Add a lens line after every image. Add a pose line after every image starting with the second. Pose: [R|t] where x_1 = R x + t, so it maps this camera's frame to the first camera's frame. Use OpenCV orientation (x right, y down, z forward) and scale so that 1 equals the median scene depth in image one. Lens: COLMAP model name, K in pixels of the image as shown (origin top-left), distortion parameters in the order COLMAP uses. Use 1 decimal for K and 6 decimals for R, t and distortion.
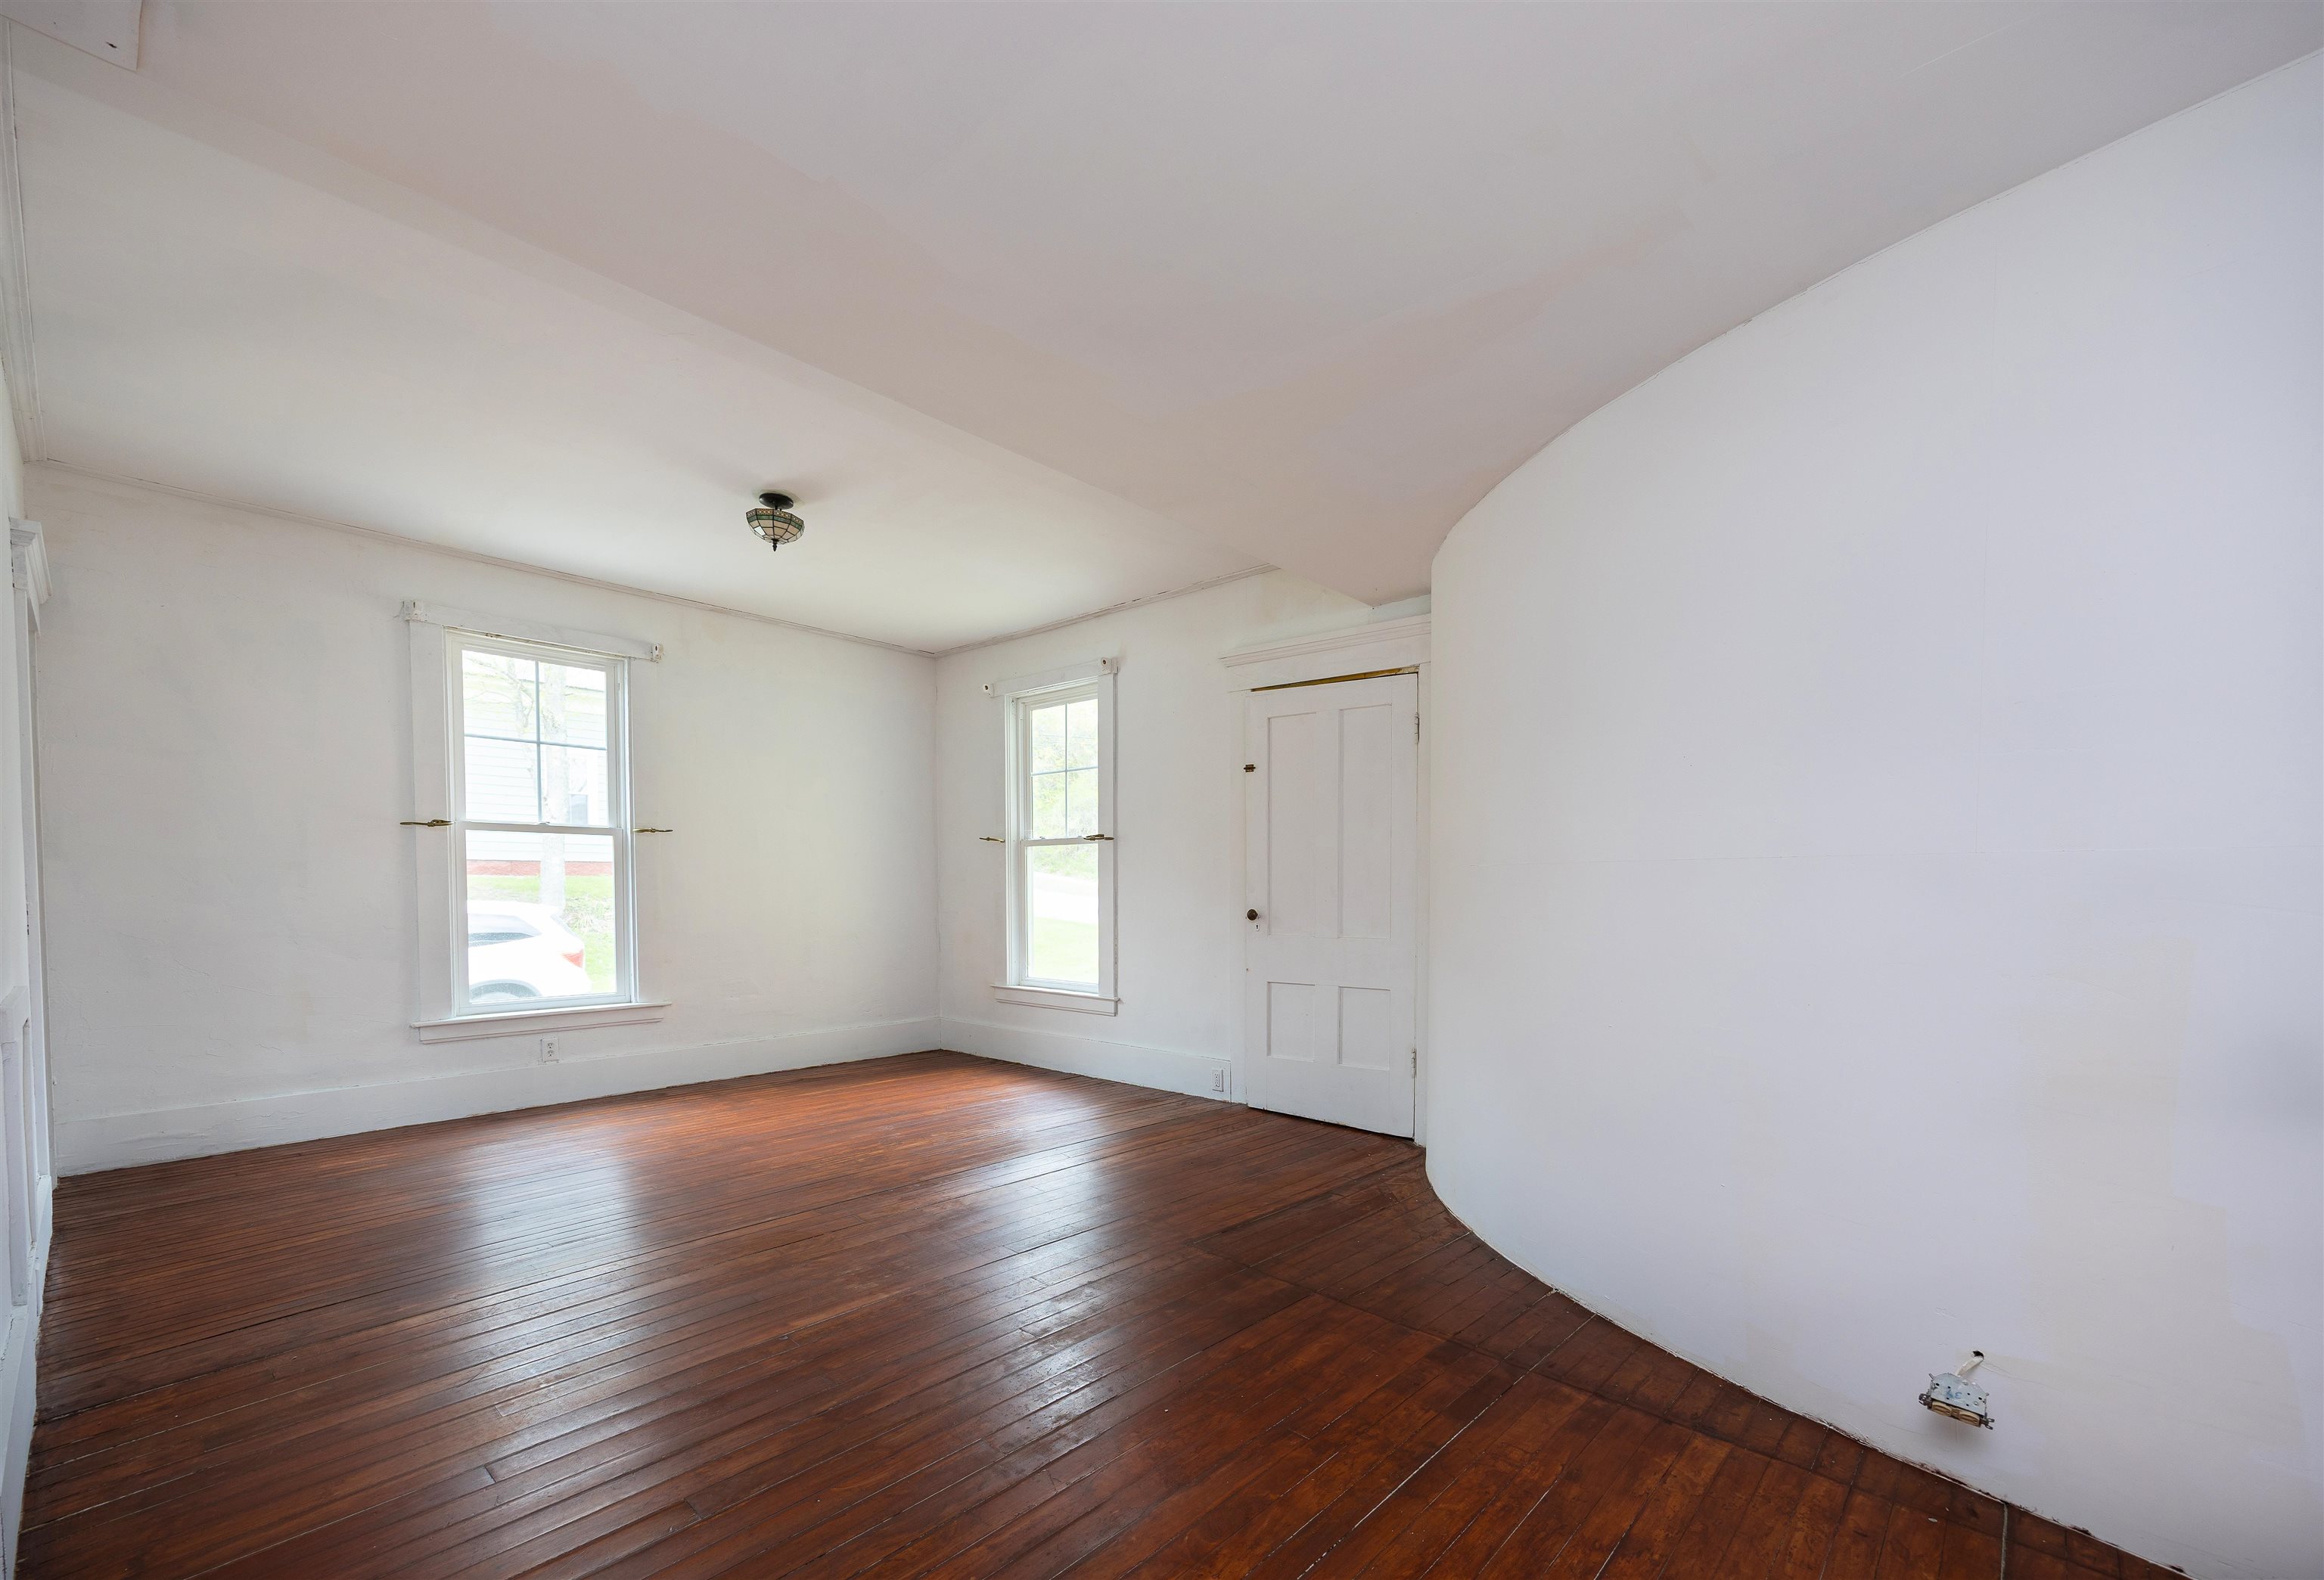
lens RADIAL K [[966.2, 0, 1210.0], [0, 966.2, 916.8], [0, 0, 1]] dist [-0.005693, 0.000157]
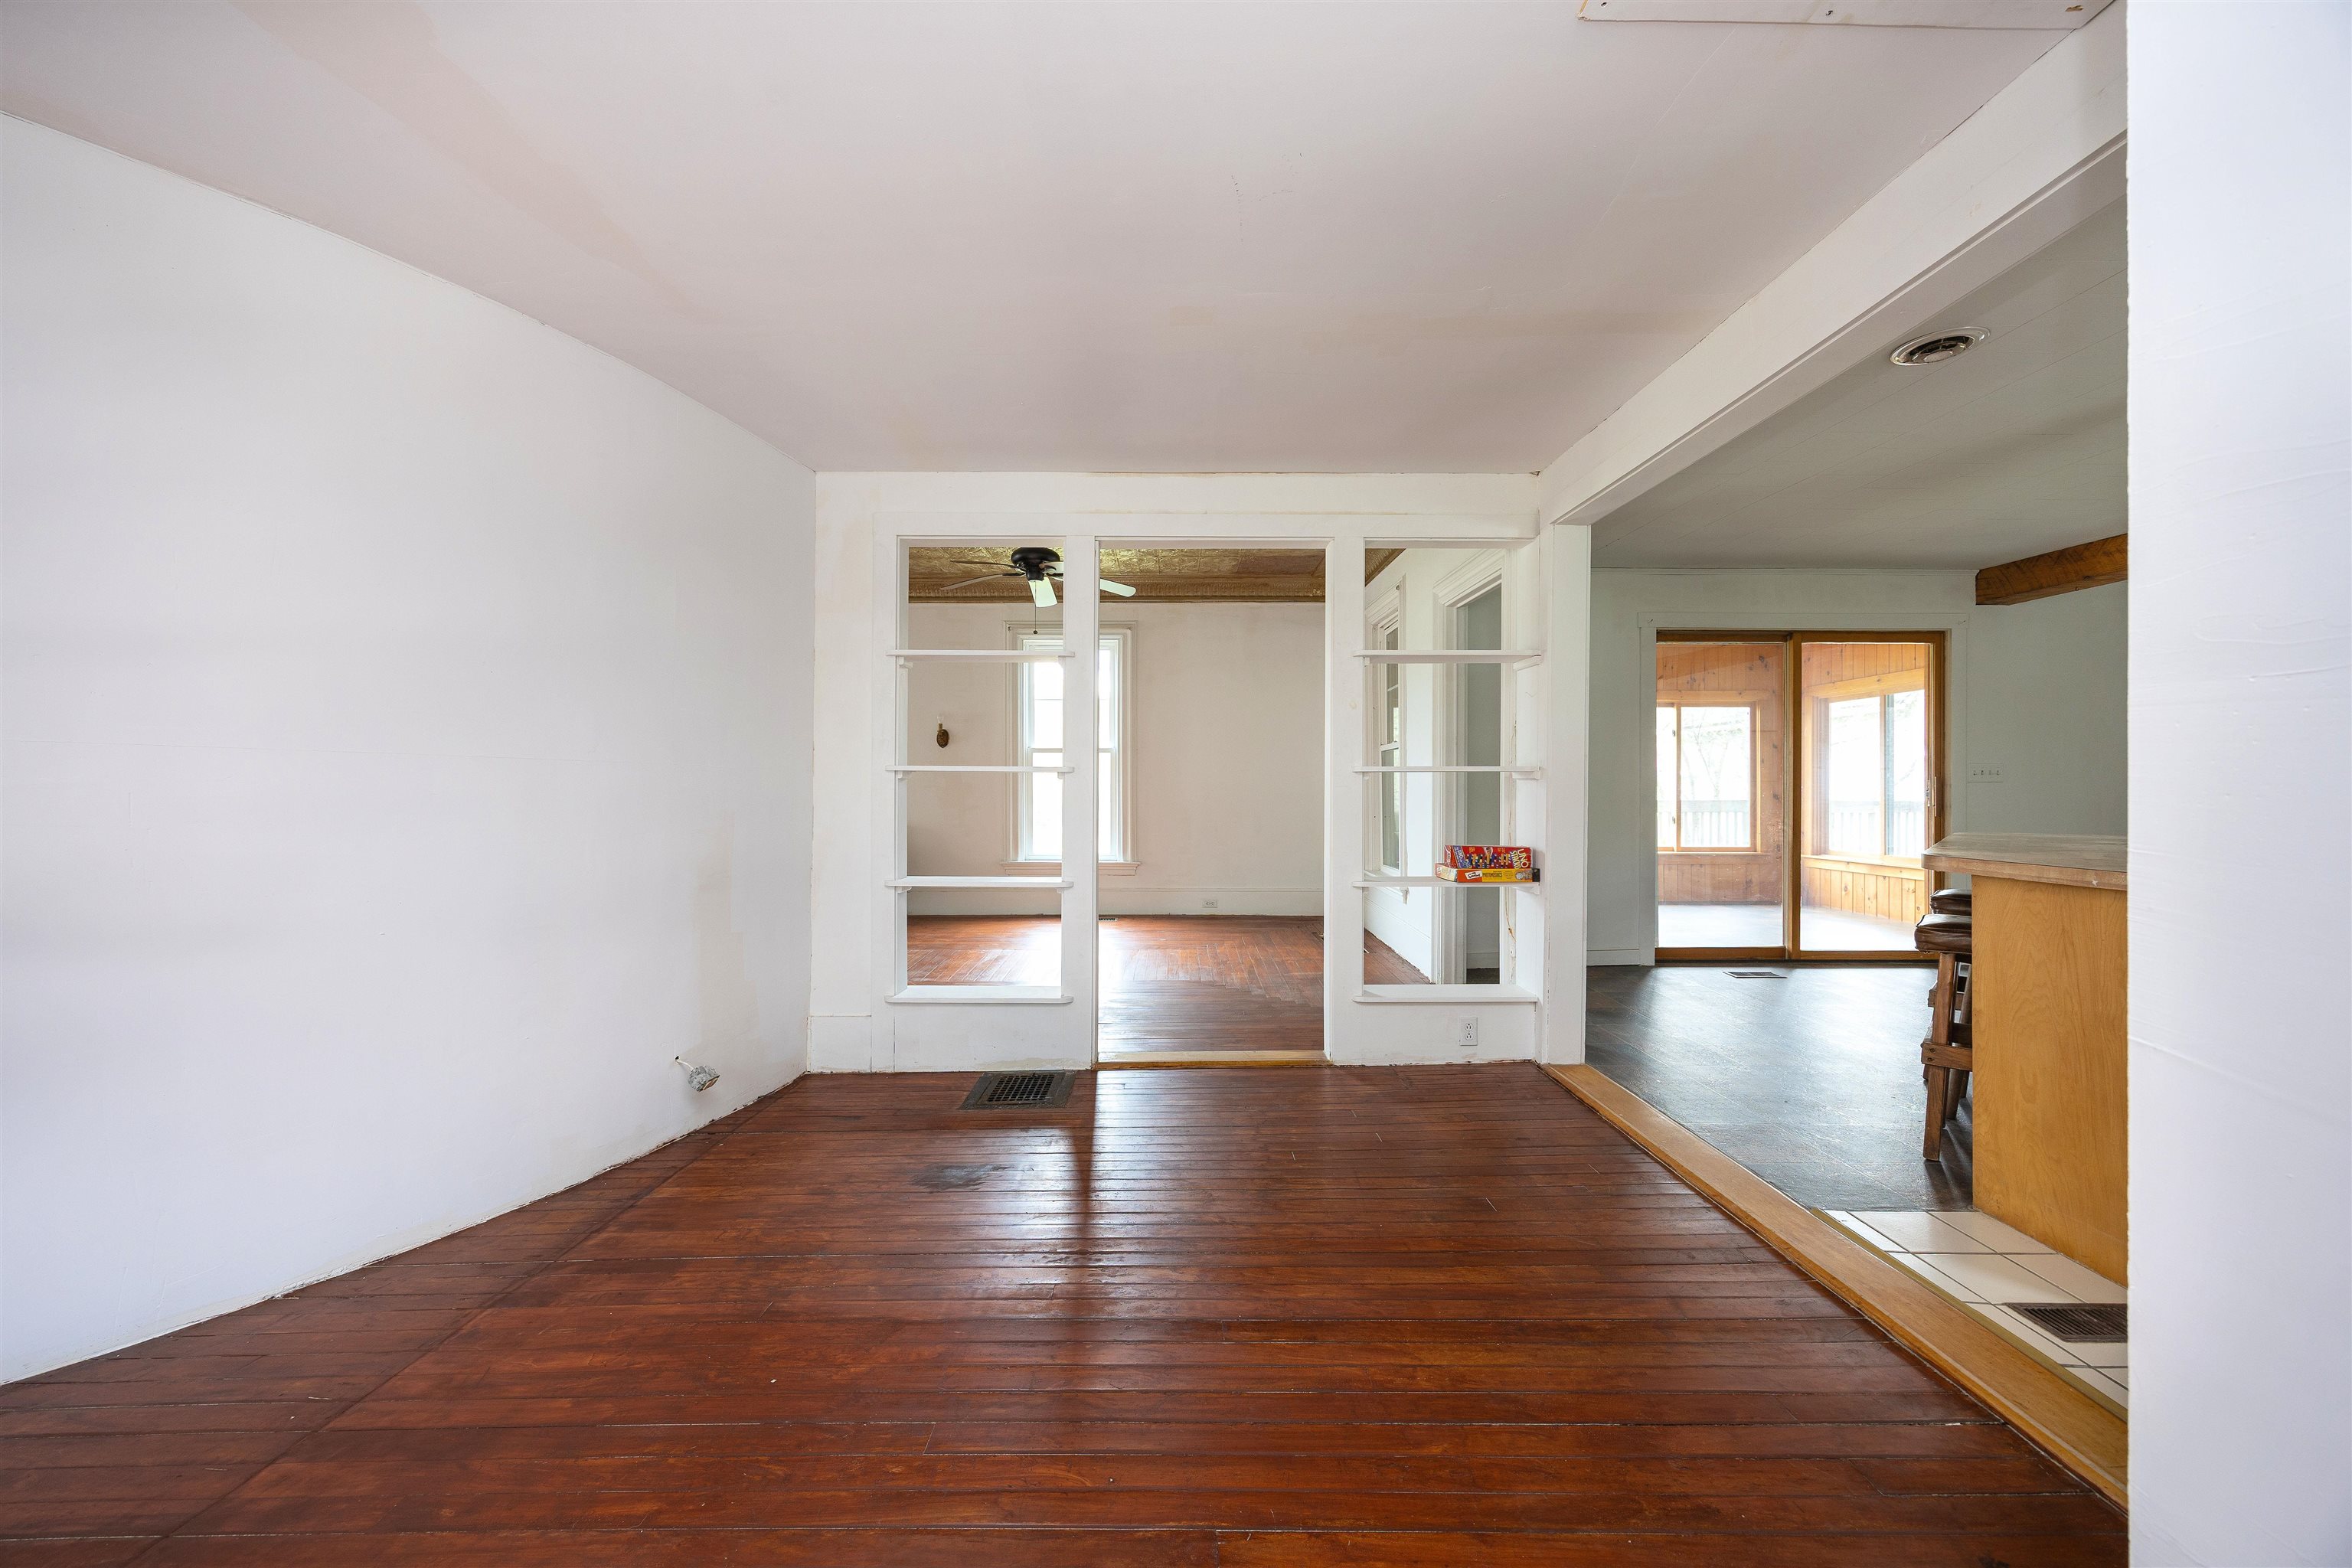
lens RADIAL K [[930.8, 0, 1204.4], [0, 930.8, 749.9], [0, 0, 1]] dist [-0.006298, 0.000639]
pose [[-0.671357, 0.028814, 0.740574, -1.378846], [0.017567, 0.999582, -0.022967, -0.026473], [-0.740926, -0.002410, -0.671583, 1.909879]]
